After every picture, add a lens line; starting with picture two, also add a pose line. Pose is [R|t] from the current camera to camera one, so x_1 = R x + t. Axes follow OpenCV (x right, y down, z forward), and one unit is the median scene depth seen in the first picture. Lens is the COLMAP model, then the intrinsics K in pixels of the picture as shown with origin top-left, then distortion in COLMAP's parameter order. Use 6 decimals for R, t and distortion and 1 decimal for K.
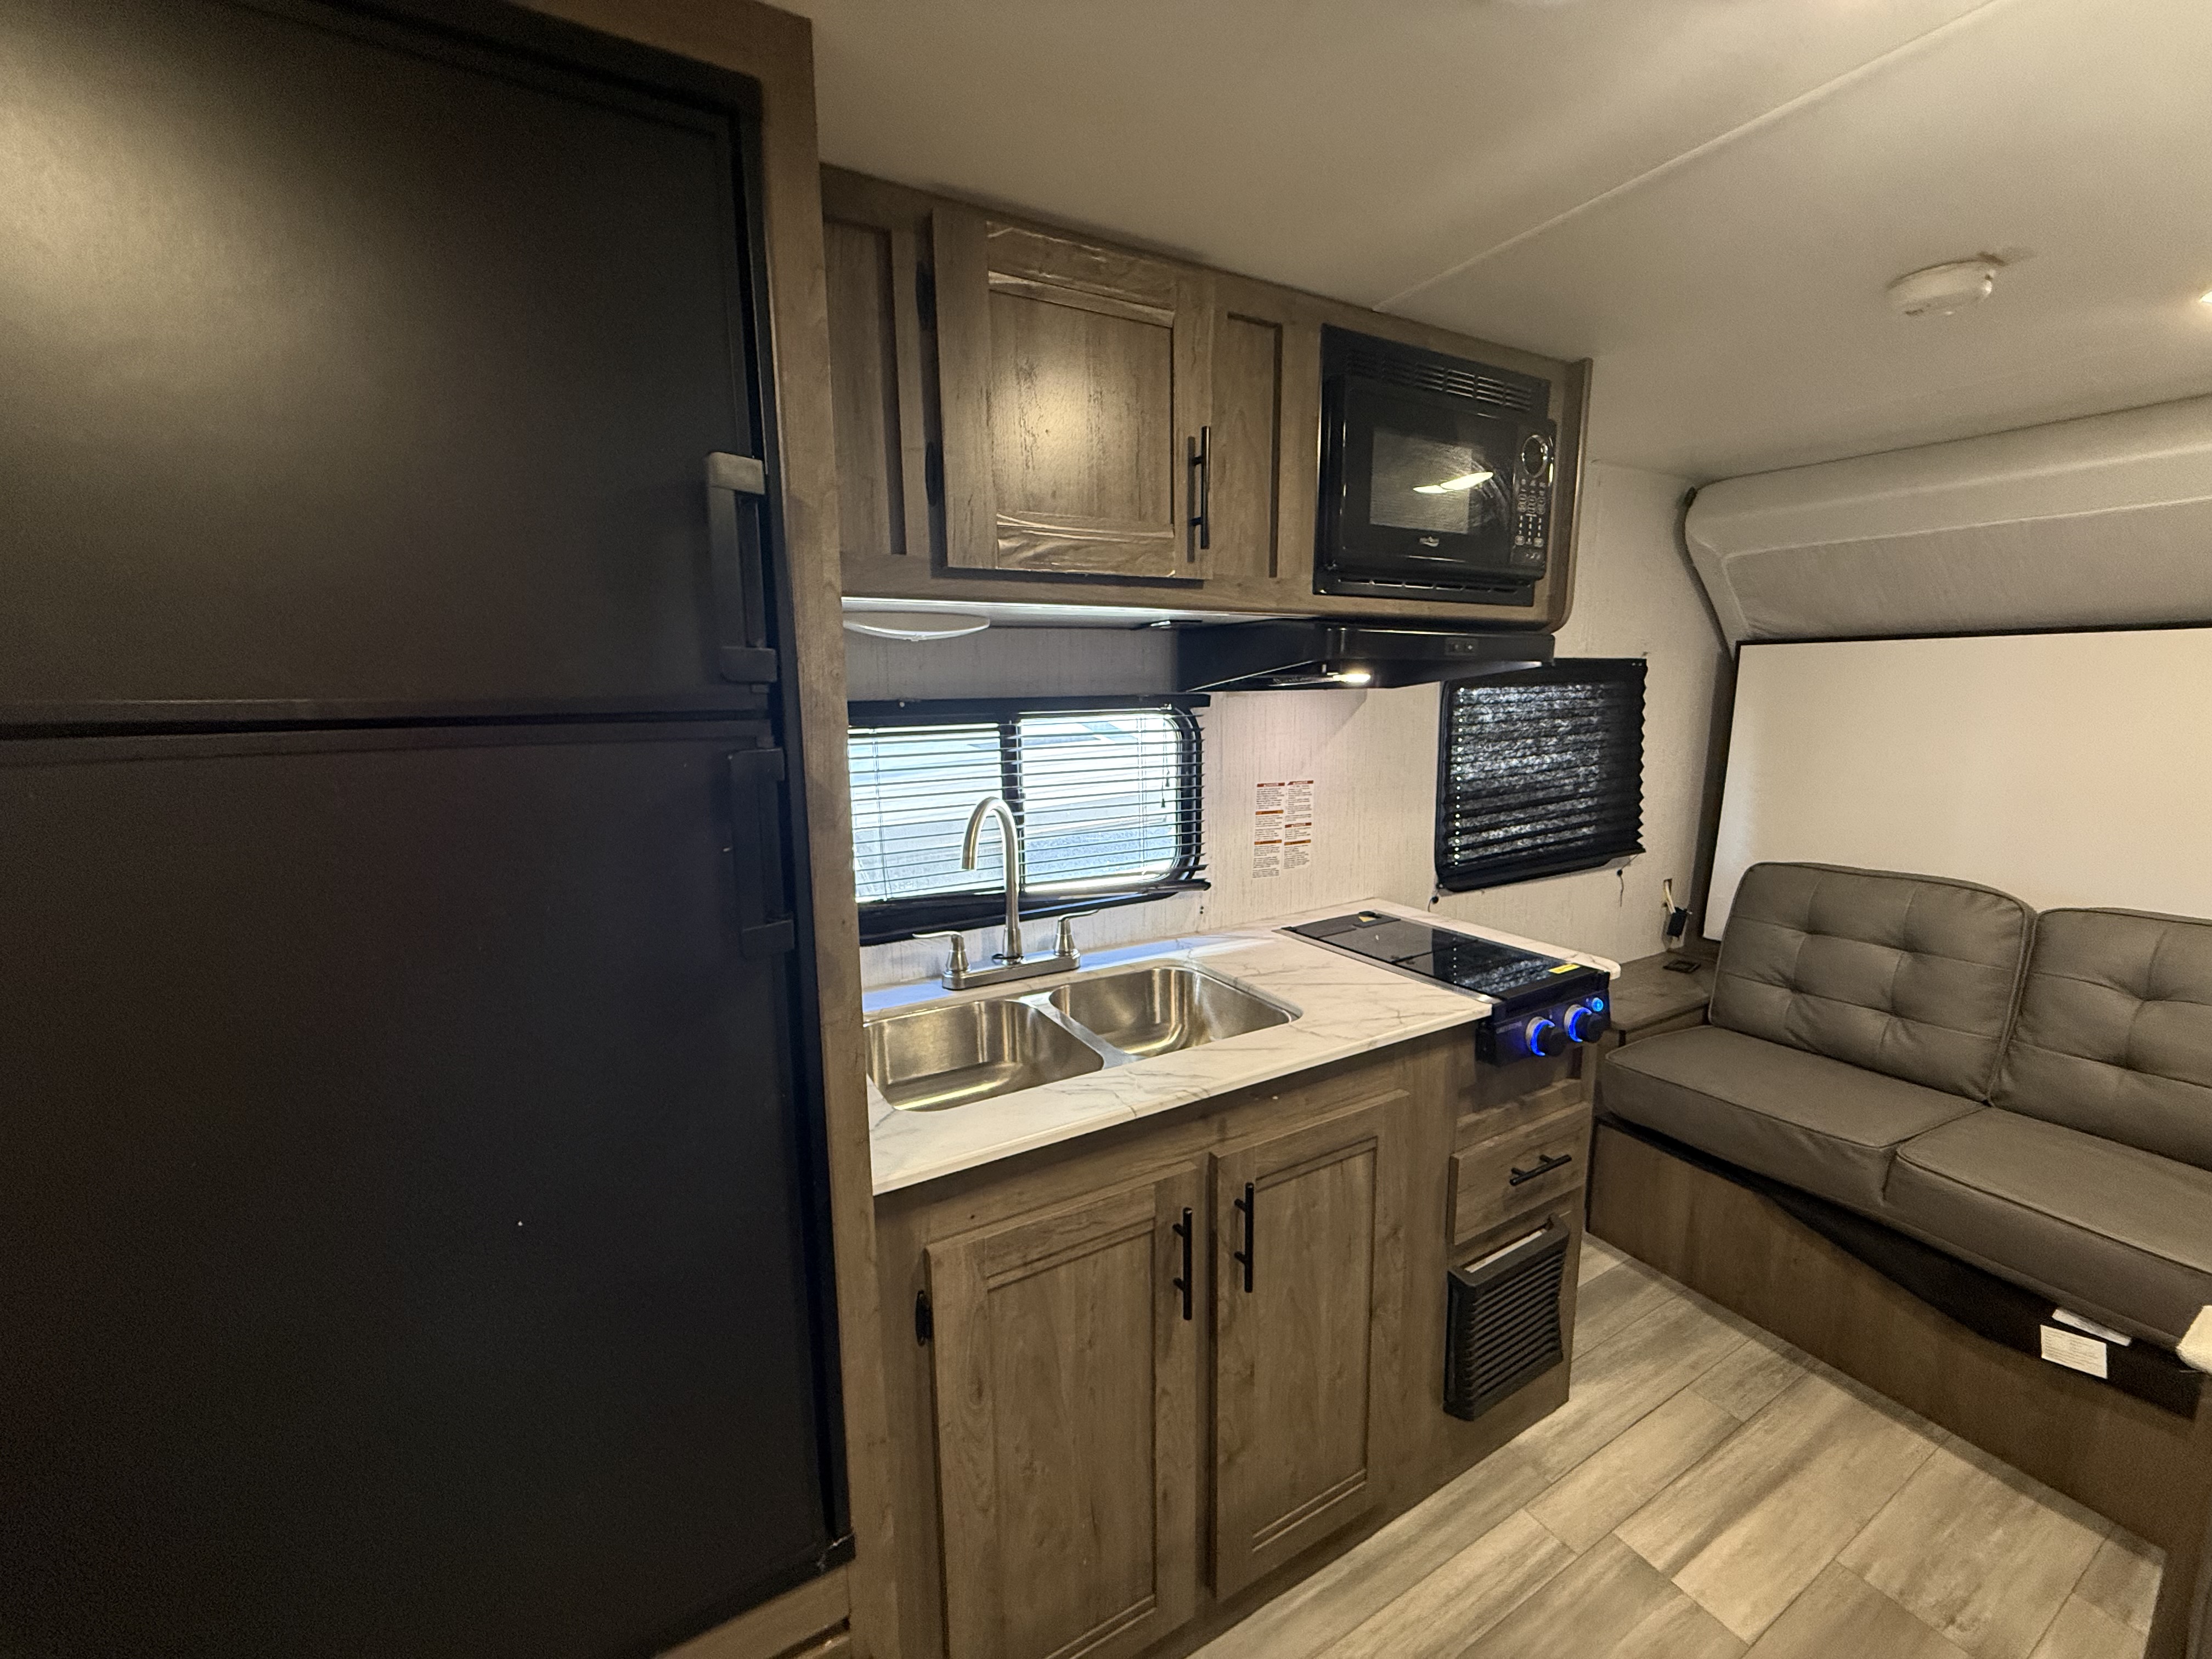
lens RADIAL K [[877.5, 0, 1094.9], [0, 877.5, 823.5], [0, 0, 1]] dist [-0.000942, -0.000394]
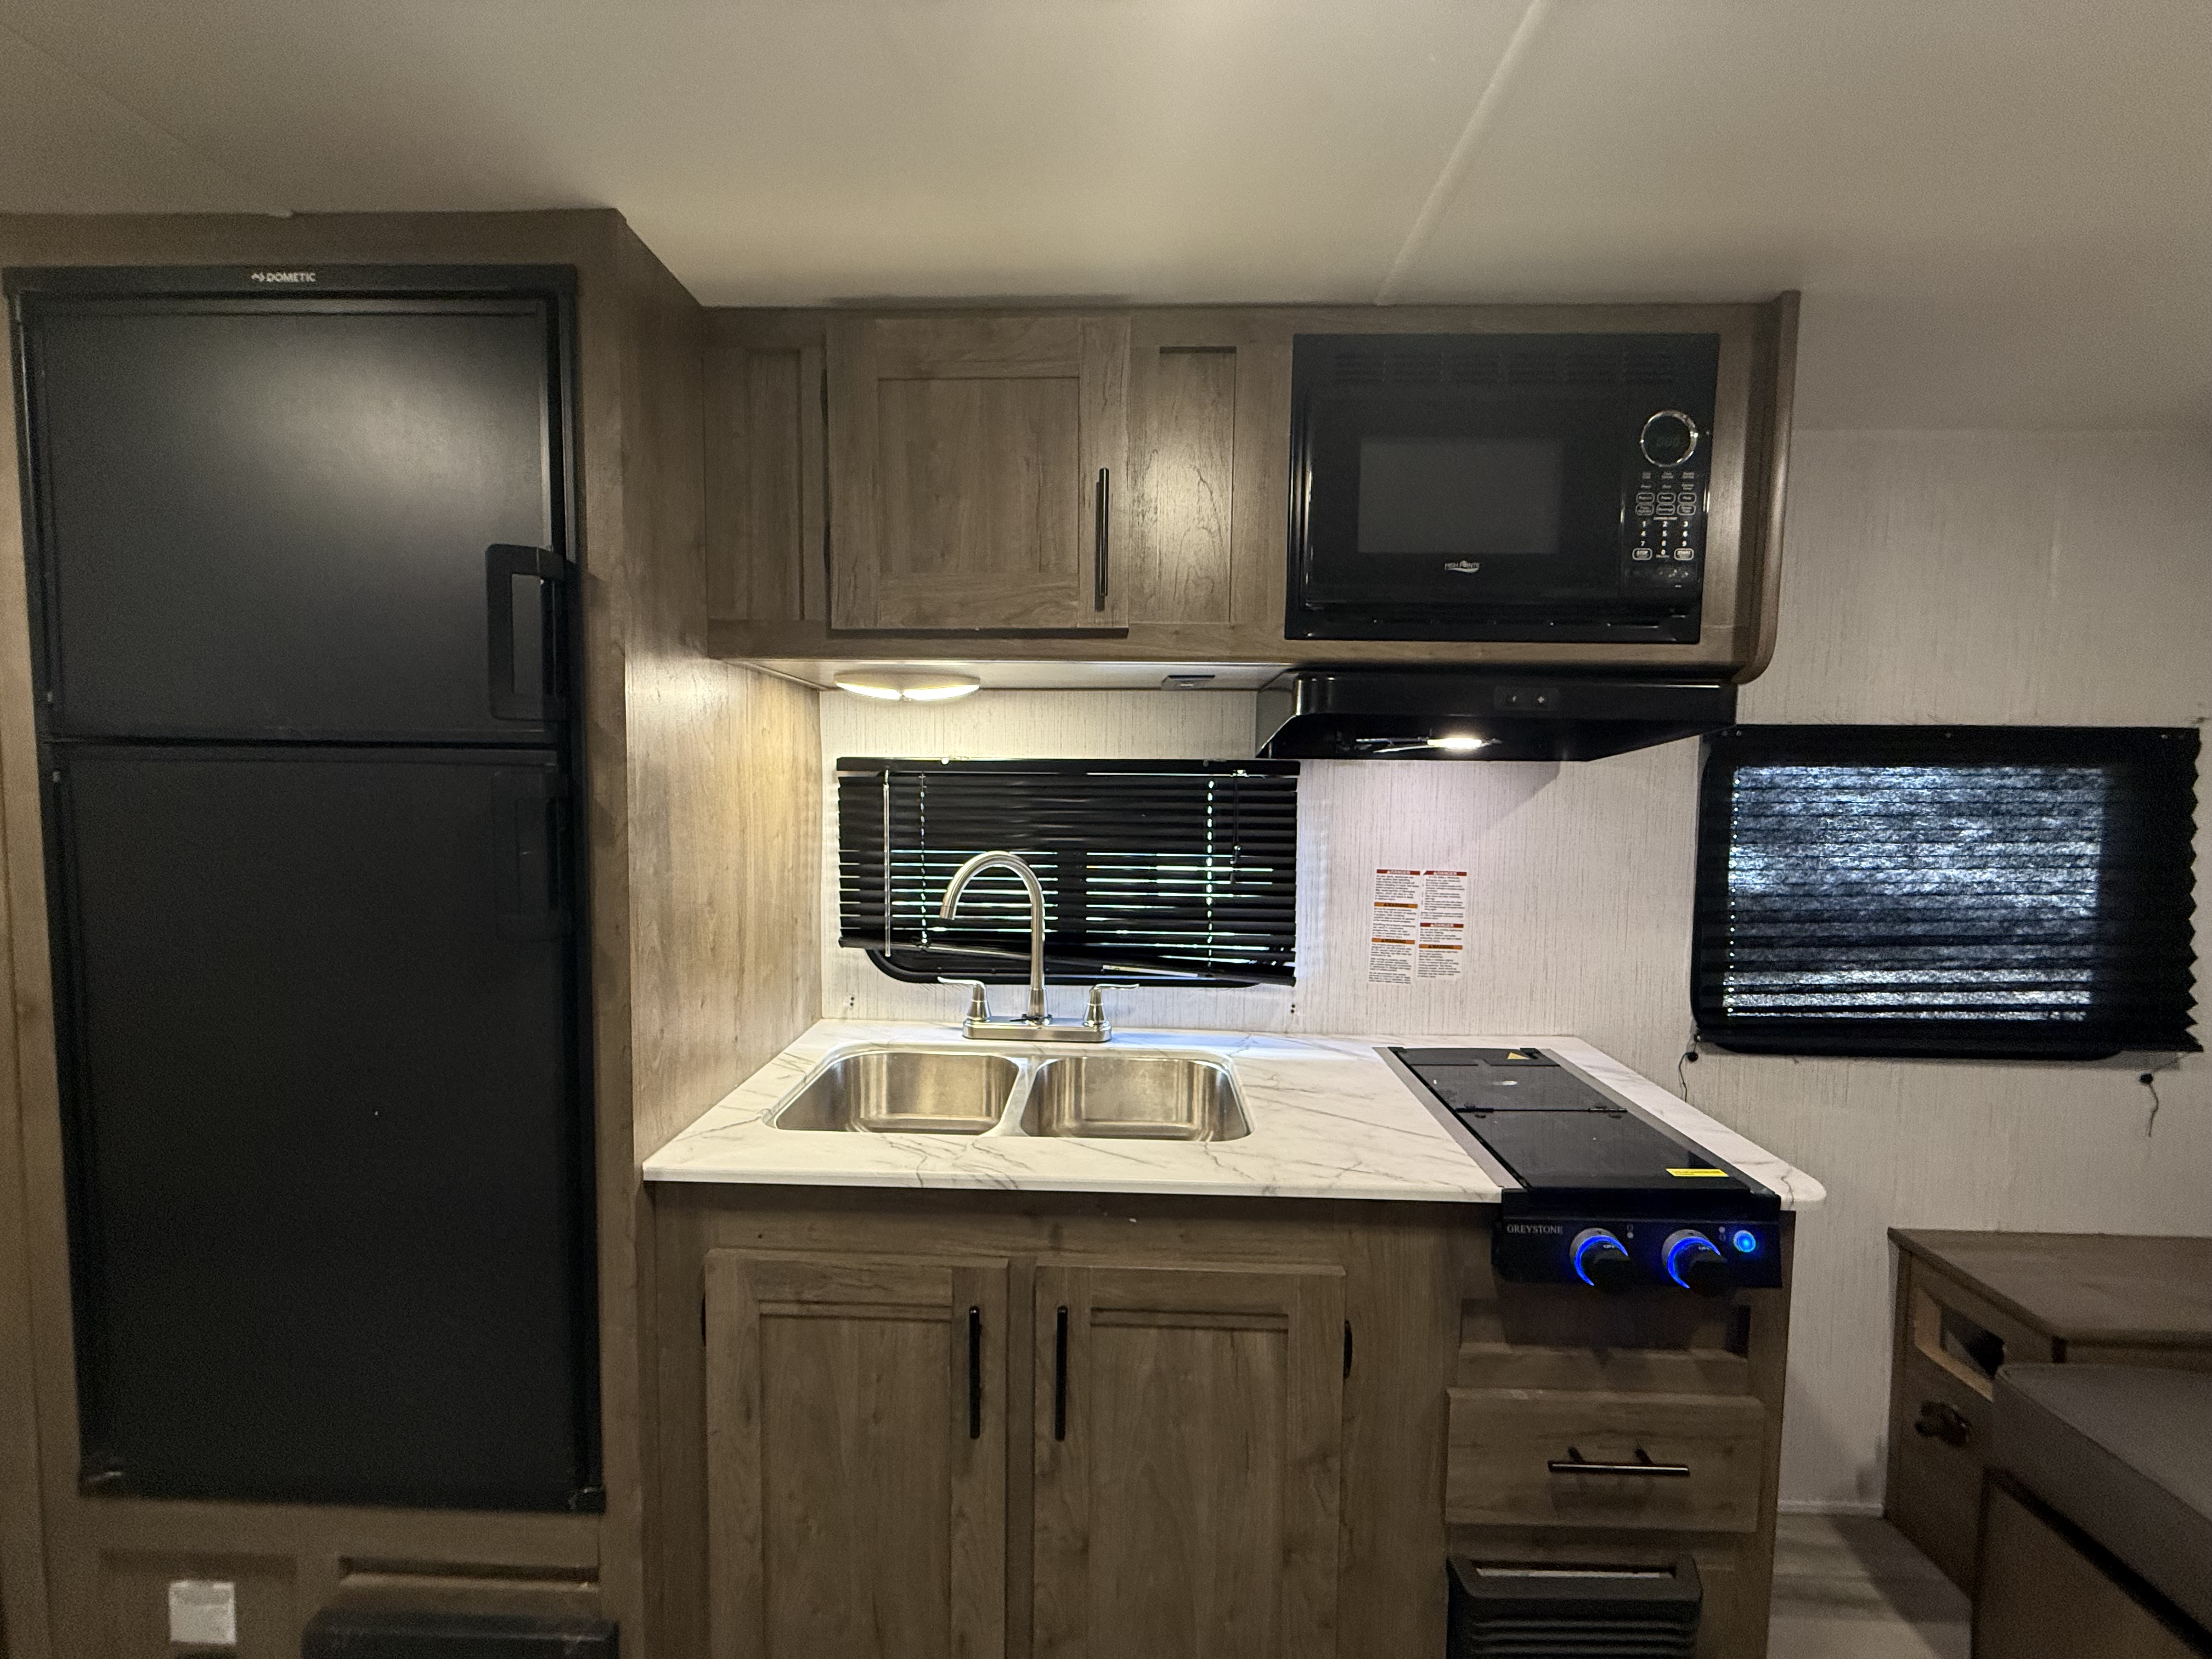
lens RADIAL K [[877.5, 0, 1102.0], [0, 877.5, 824.2], [0, 0, 1]] dist [-0.000942, -0.000394]
pose [[0.856684, 0.054907, -0.512910, 0.462562], [-0.102916, 0.992522, -0.065646, -0.006798], [0.505470, 0.109024, 0.855929, 0.168542]]
